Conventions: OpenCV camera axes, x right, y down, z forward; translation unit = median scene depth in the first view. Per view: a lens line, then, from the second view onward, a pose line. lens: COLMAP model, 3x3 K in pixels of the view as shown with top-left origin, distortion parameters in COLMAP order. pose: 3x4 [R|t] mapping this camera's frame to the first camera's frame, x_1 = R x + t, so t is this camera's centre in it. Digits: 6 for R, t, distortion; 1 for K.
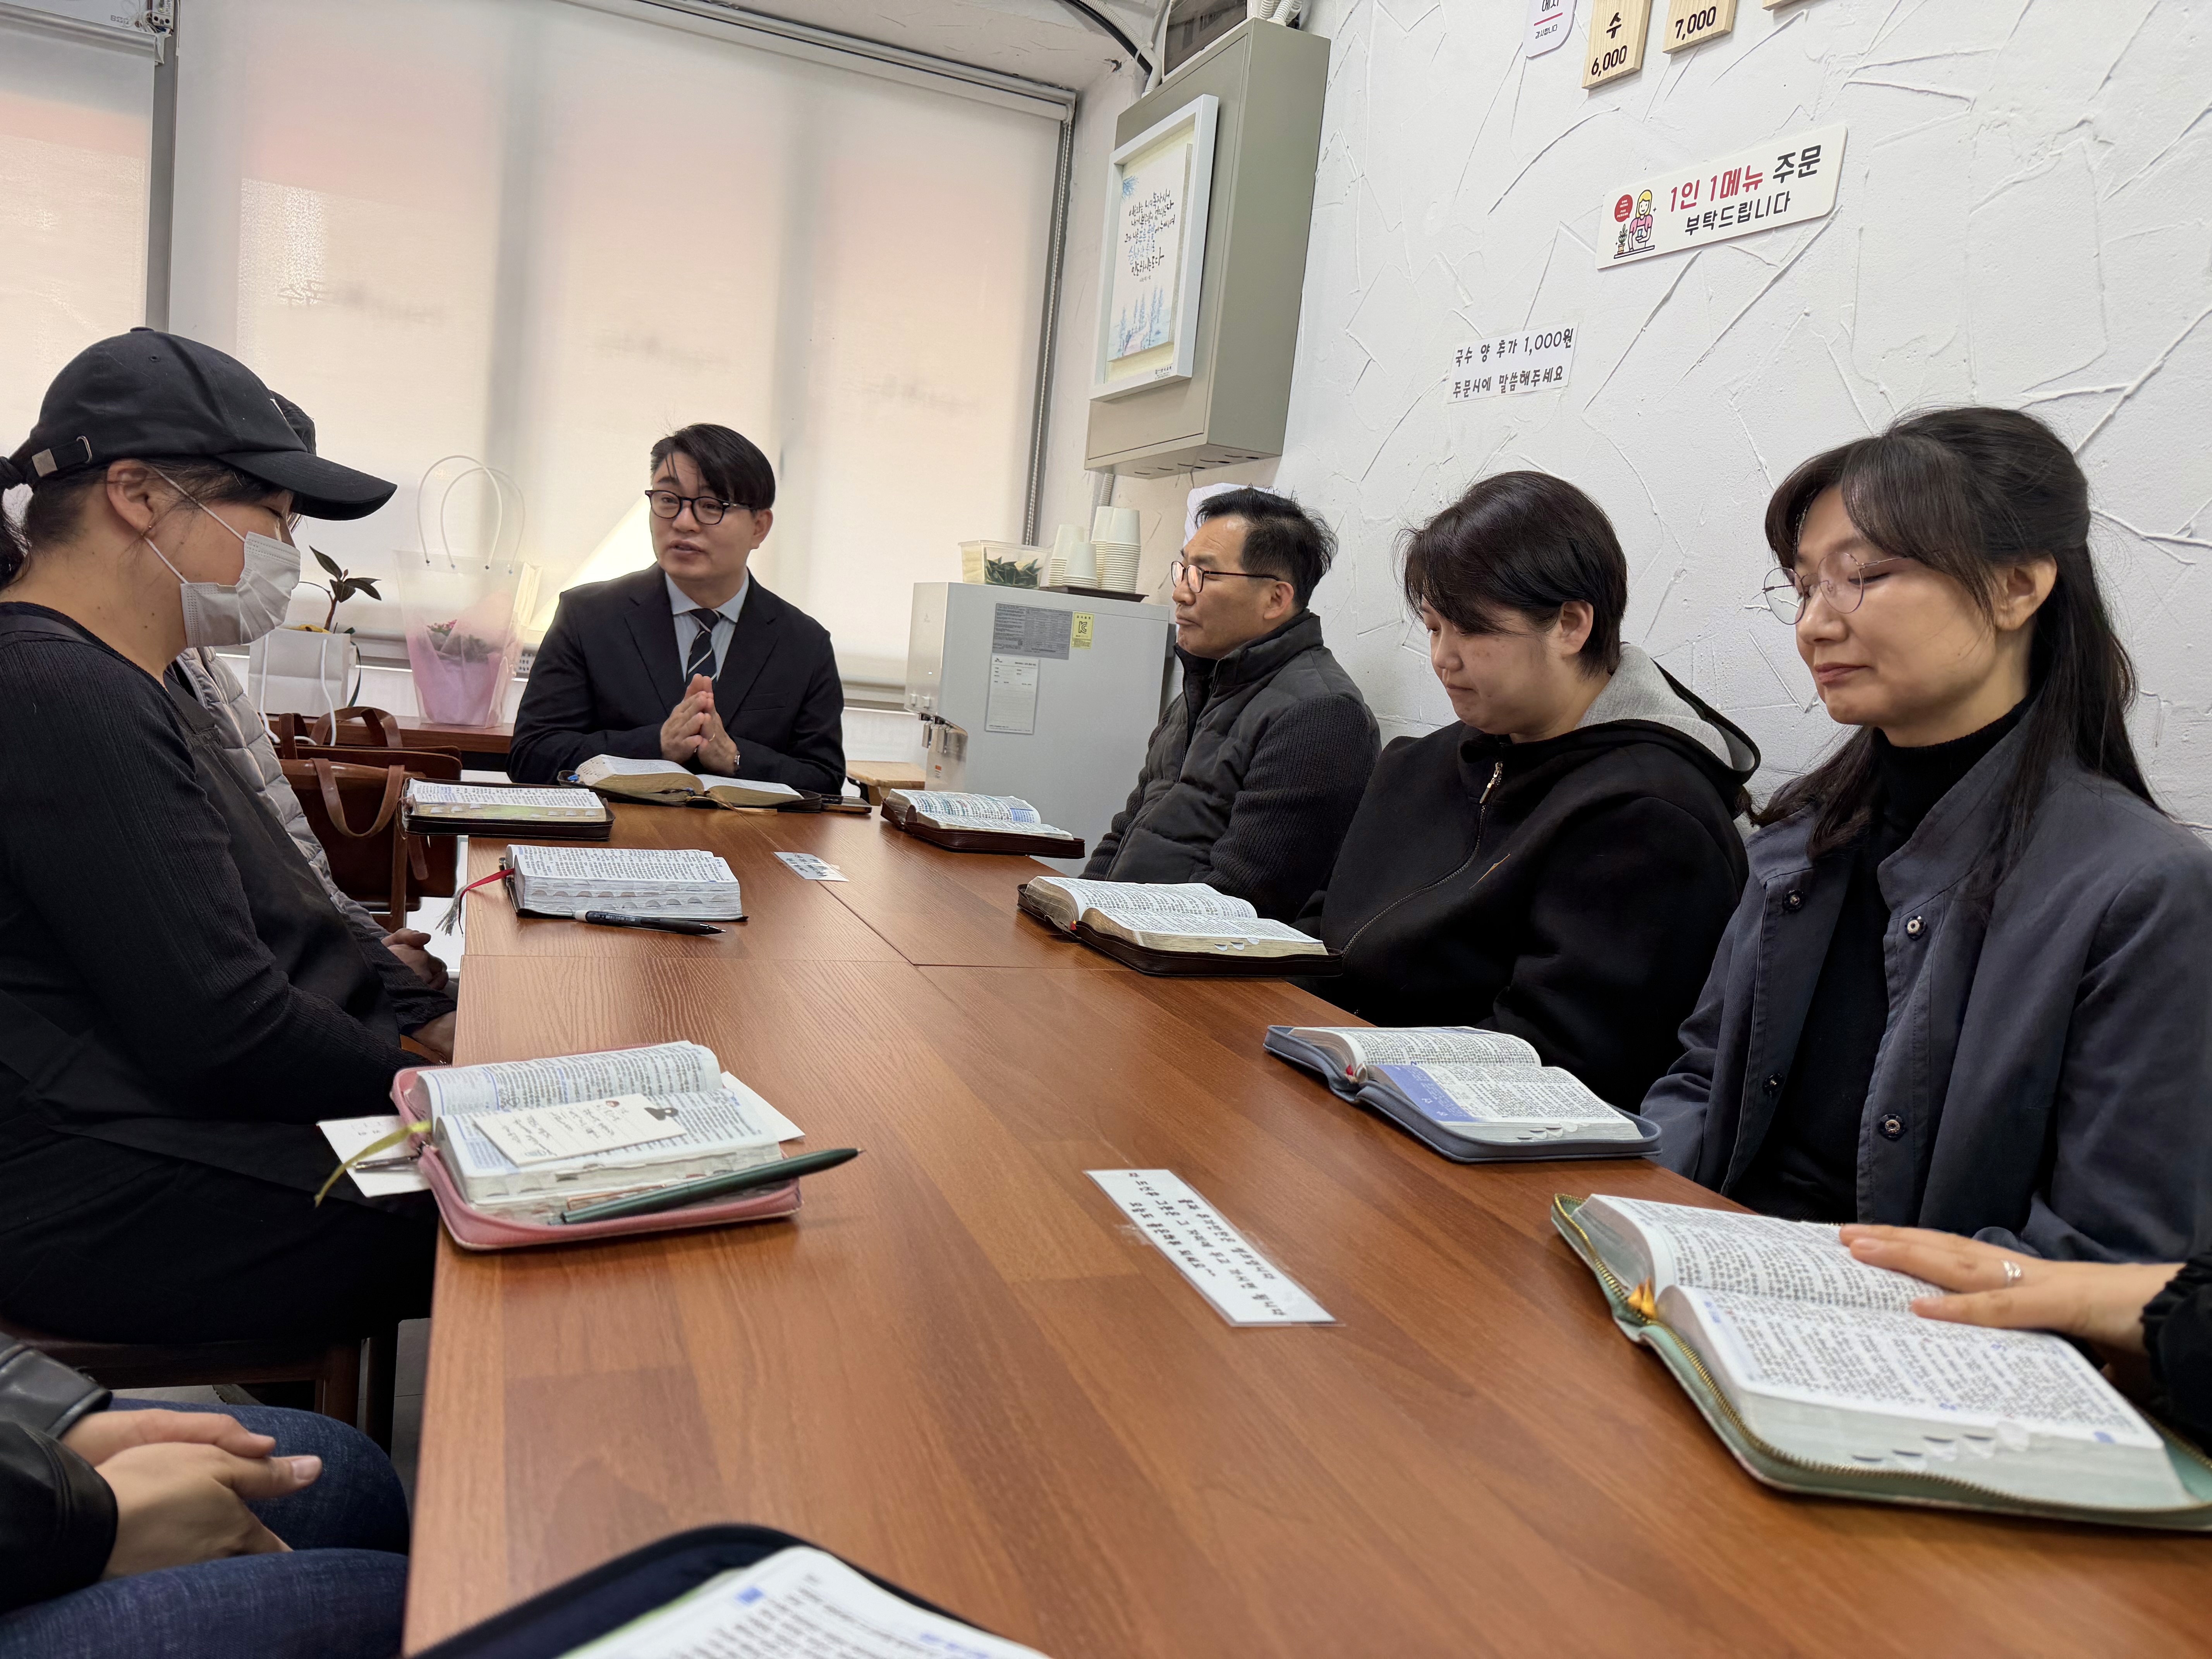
lens RADIAL K [[1567.6, 0, 1107.1], [0, 1567.6, 837.6], [0, 0, 1]] dist [-0.009572, -0.007284]
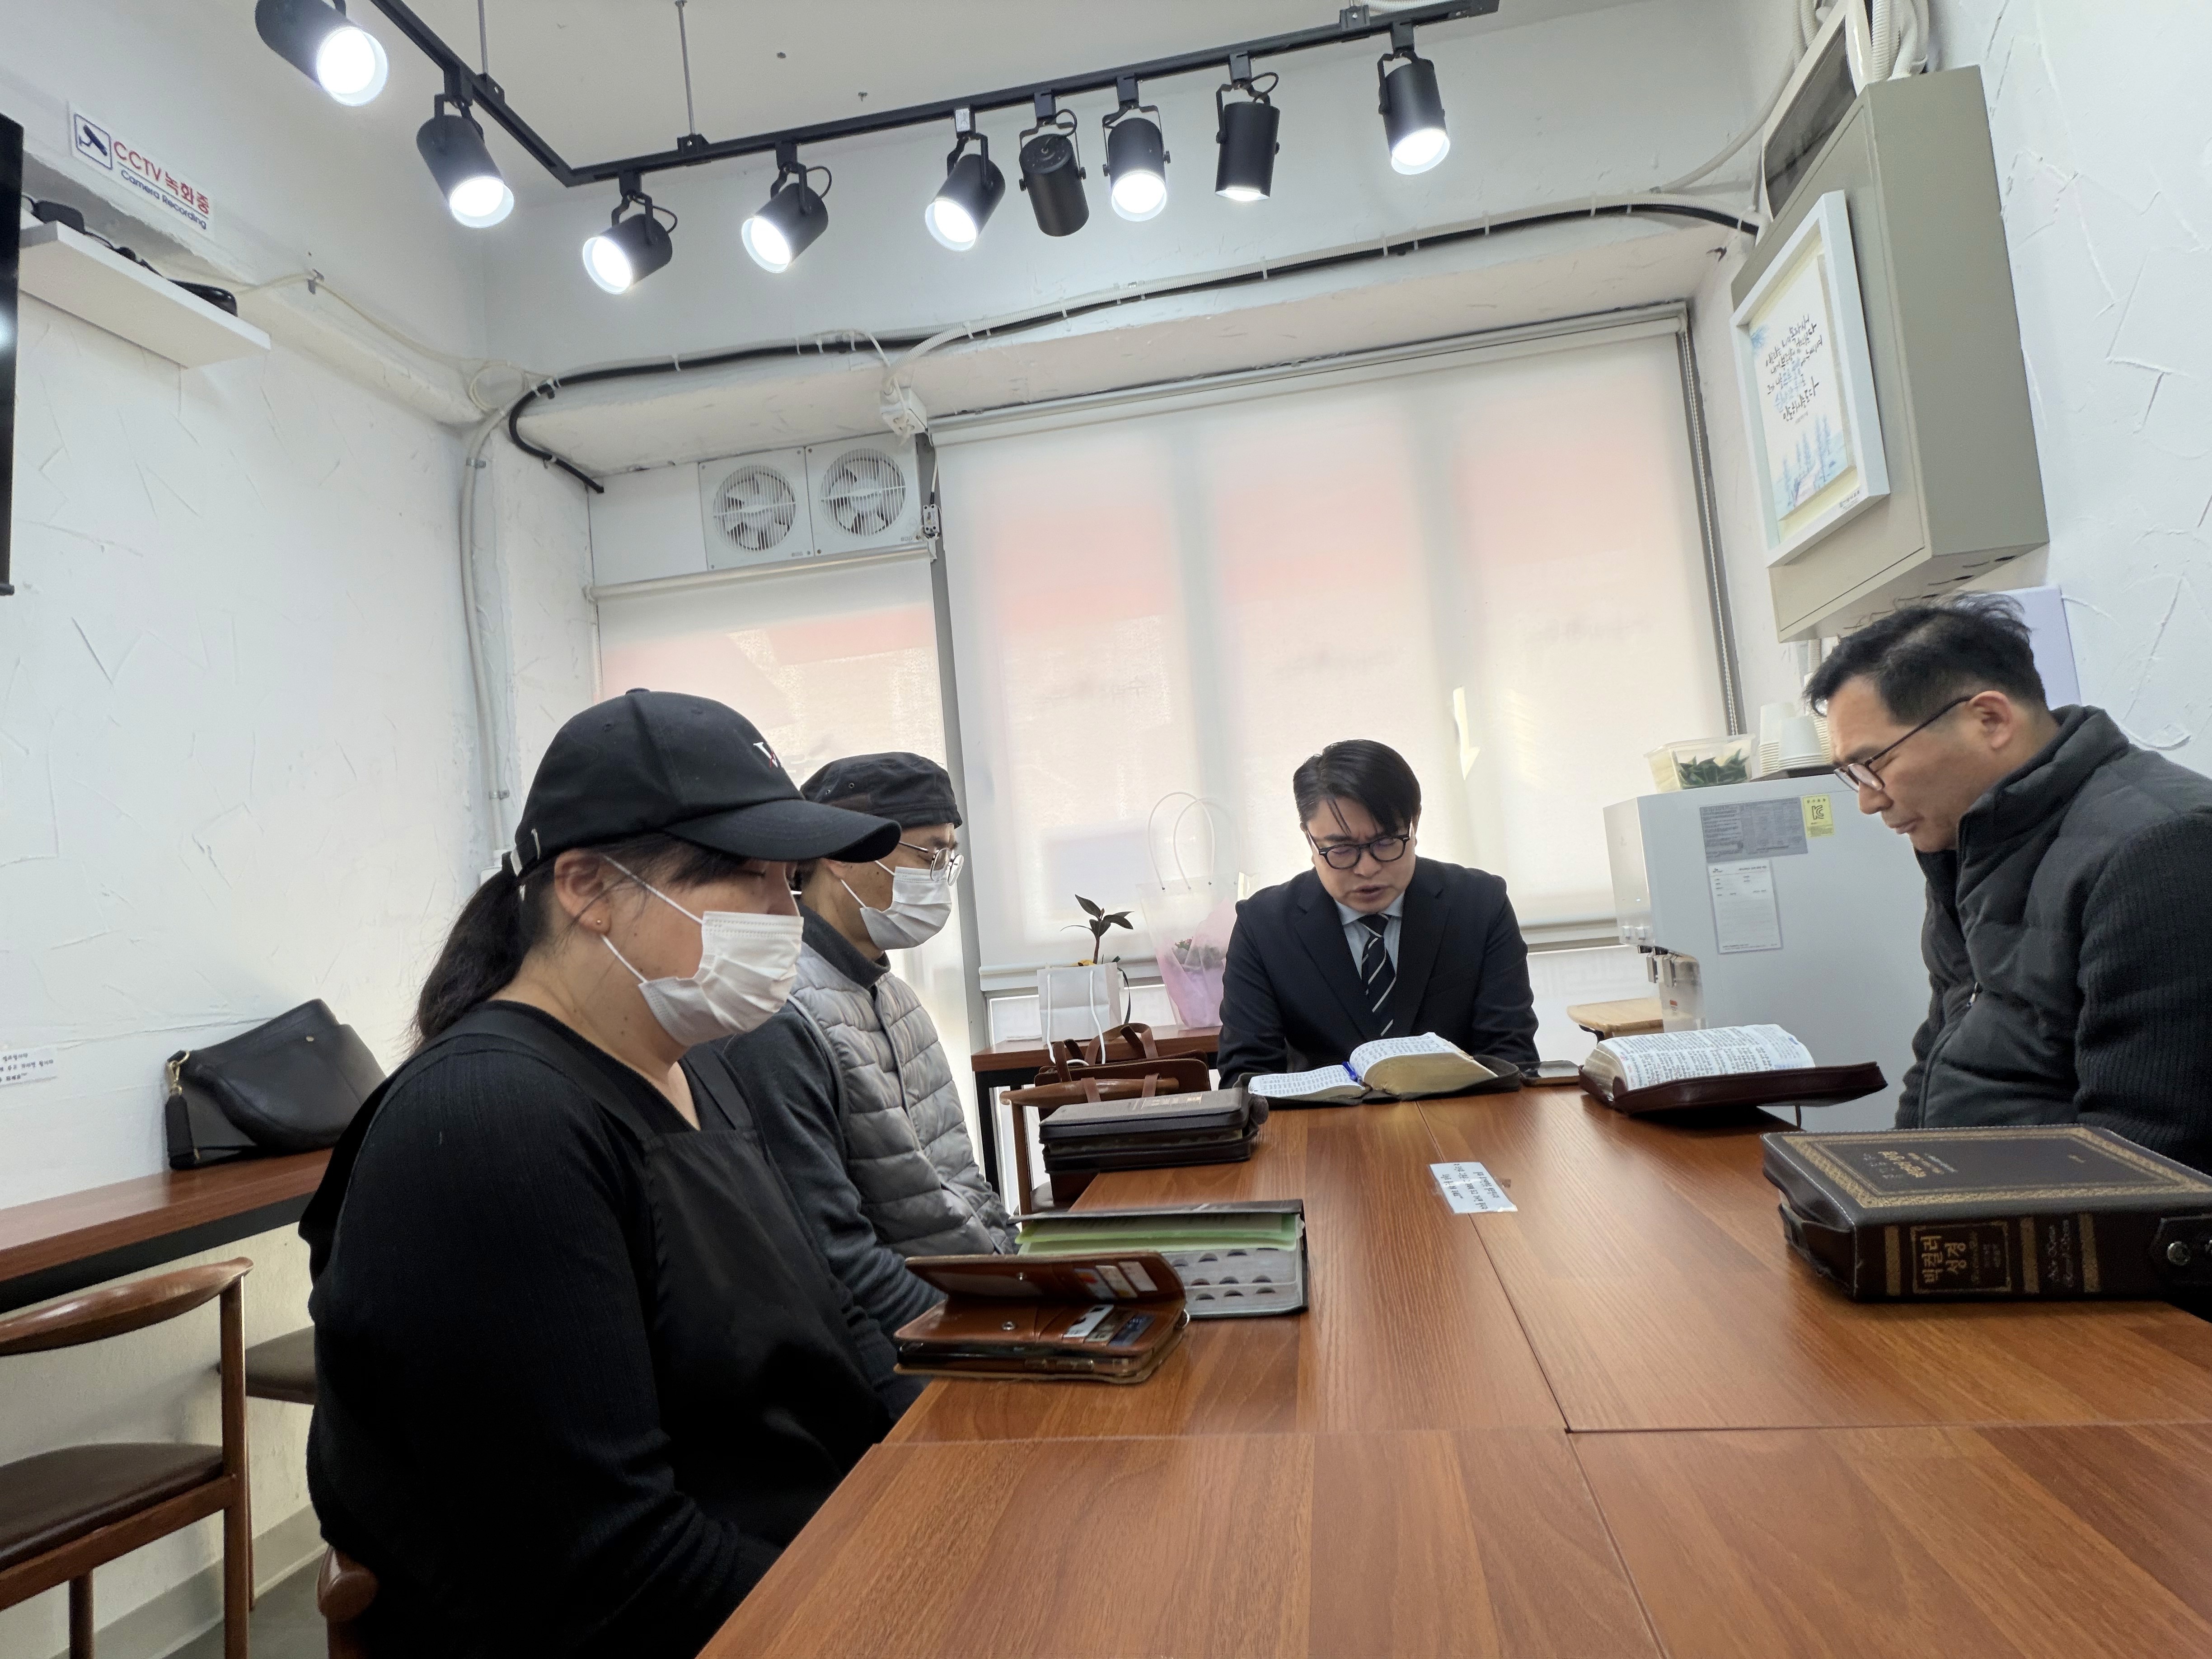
lens RADIAL K [[1268.2, 0, 1101.3], [0, 1268.2, 841.2], [0, 0, 1]] dist [0.001398, -0.000251]
pose [[0.836023, -0.216561, -0.504149, 0.003172], [0.123196, 0.969443, -0.212138, -0.020910], [0.534685, 0.115244, 0.837156, 0.218286]]
